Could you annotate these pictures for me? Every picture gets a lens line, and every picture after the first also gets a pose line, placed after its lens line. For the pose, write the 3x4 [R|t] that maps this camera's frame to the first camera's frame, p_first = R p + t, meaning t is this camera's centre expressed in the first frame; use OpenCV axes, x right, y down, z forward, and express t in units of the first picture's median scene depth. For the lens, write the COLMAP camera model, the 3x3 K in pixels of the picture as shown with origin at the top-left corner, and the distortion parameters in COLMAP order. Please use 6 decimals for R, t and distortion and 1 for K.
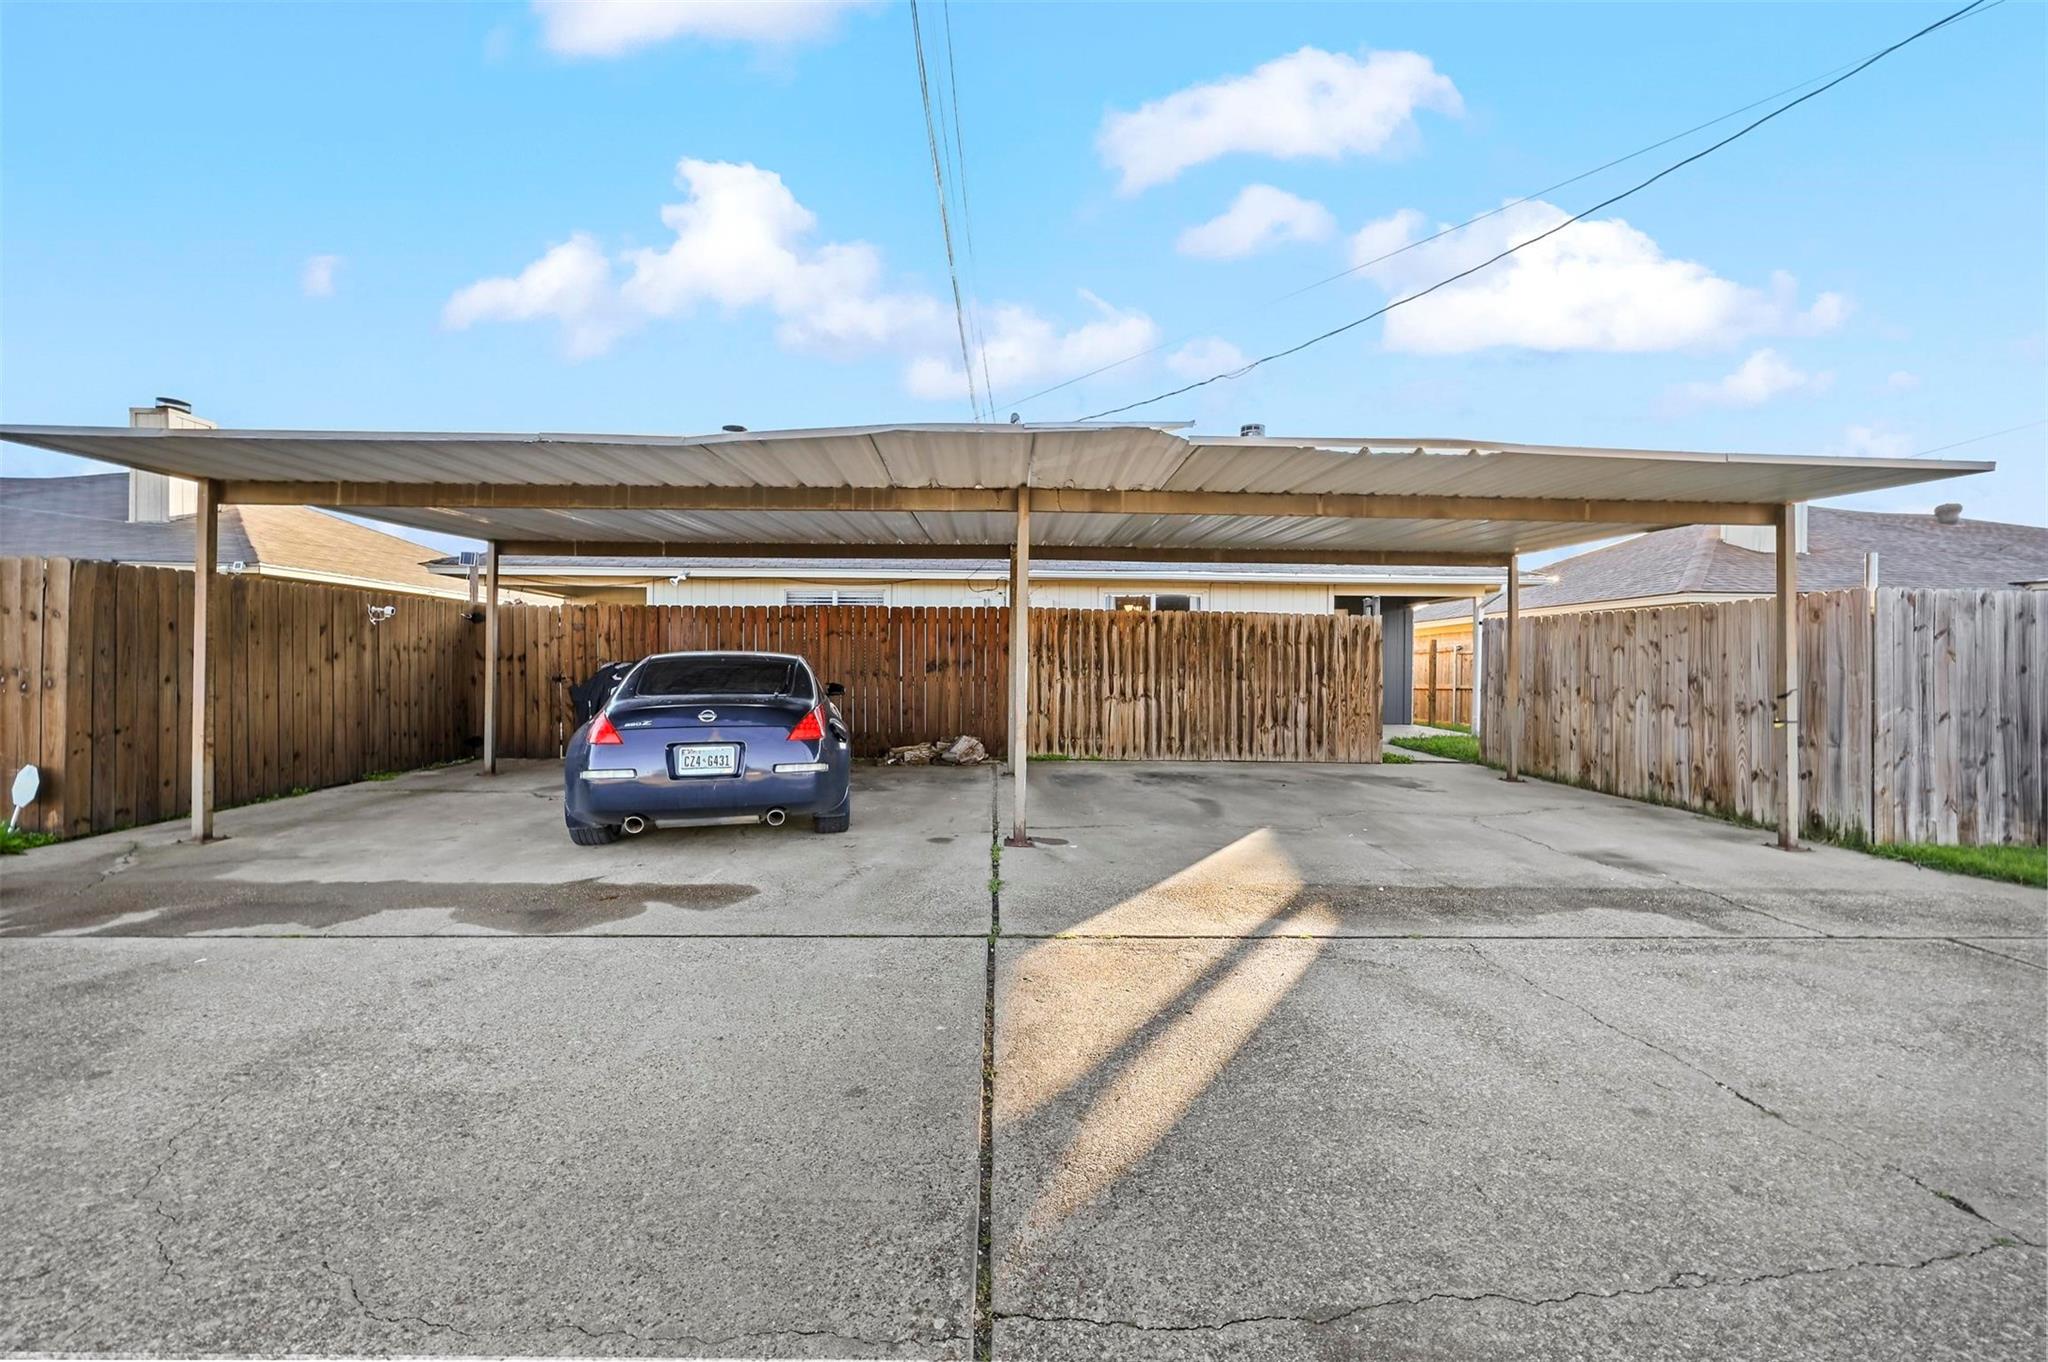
lens RADIAL K [[811.4, 0, 1029.6], [0, 811.4, 678.0], [0, 0, 1]] dist [-0.000751, 0.000833]
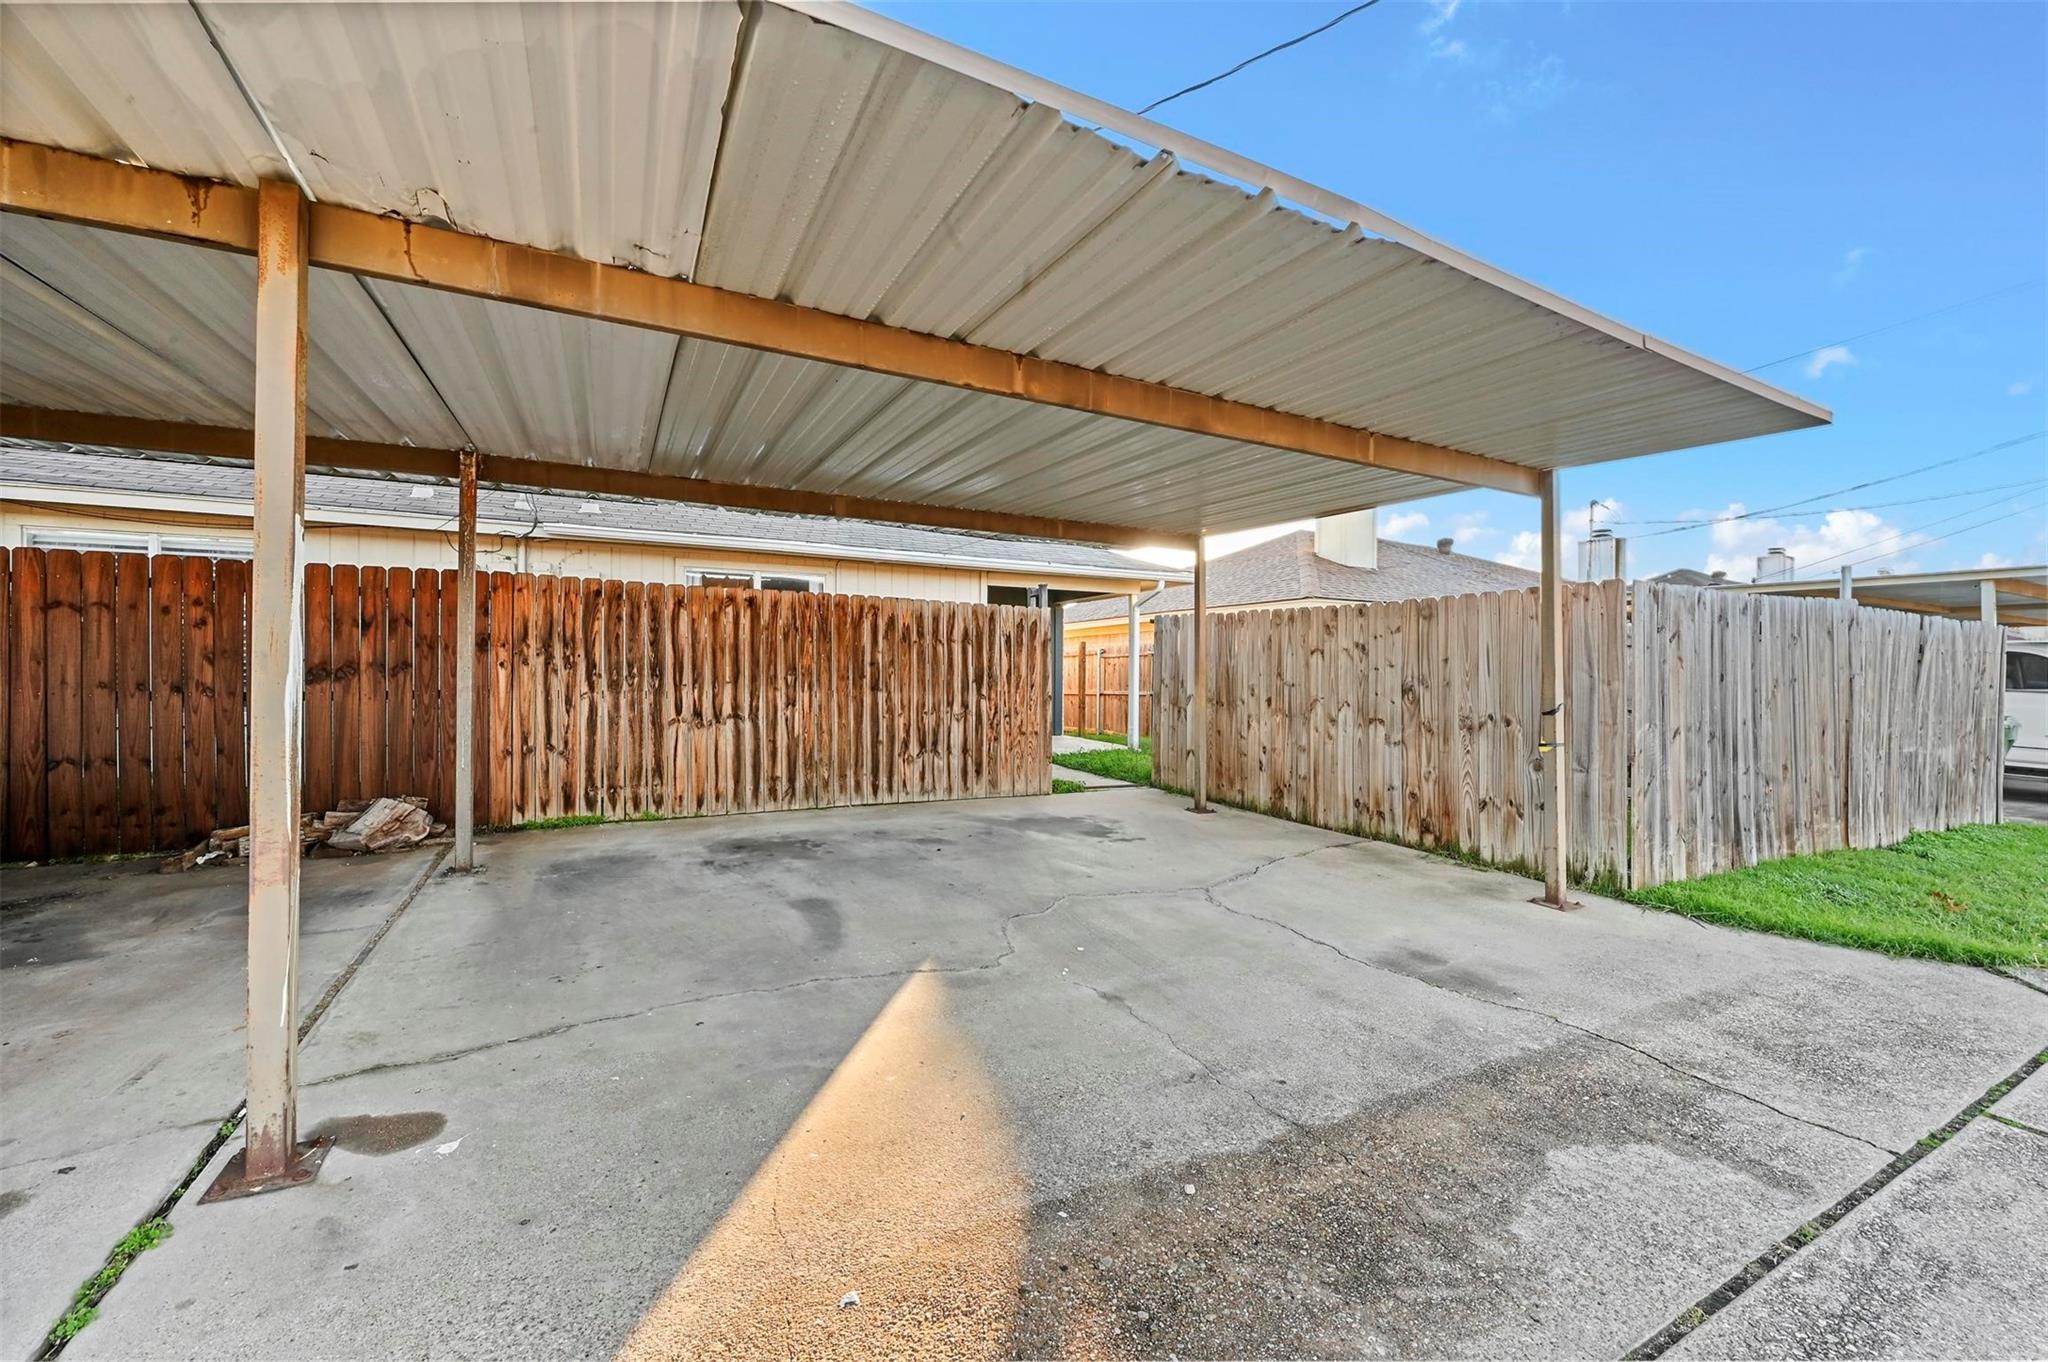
lens RADIAL K [[811.4, 0, 1030.8], [0, 811.4, 676.9], [0, 0, 1]] dist [-0.000751, 0.000833]
pose [[0.904064, -0.003250, 0.427385, 0.084649], [0.005060, 0.999982, -0.003099, -0.007881], [-0.427367, 0.004964, 0.904065, 0.319932]]
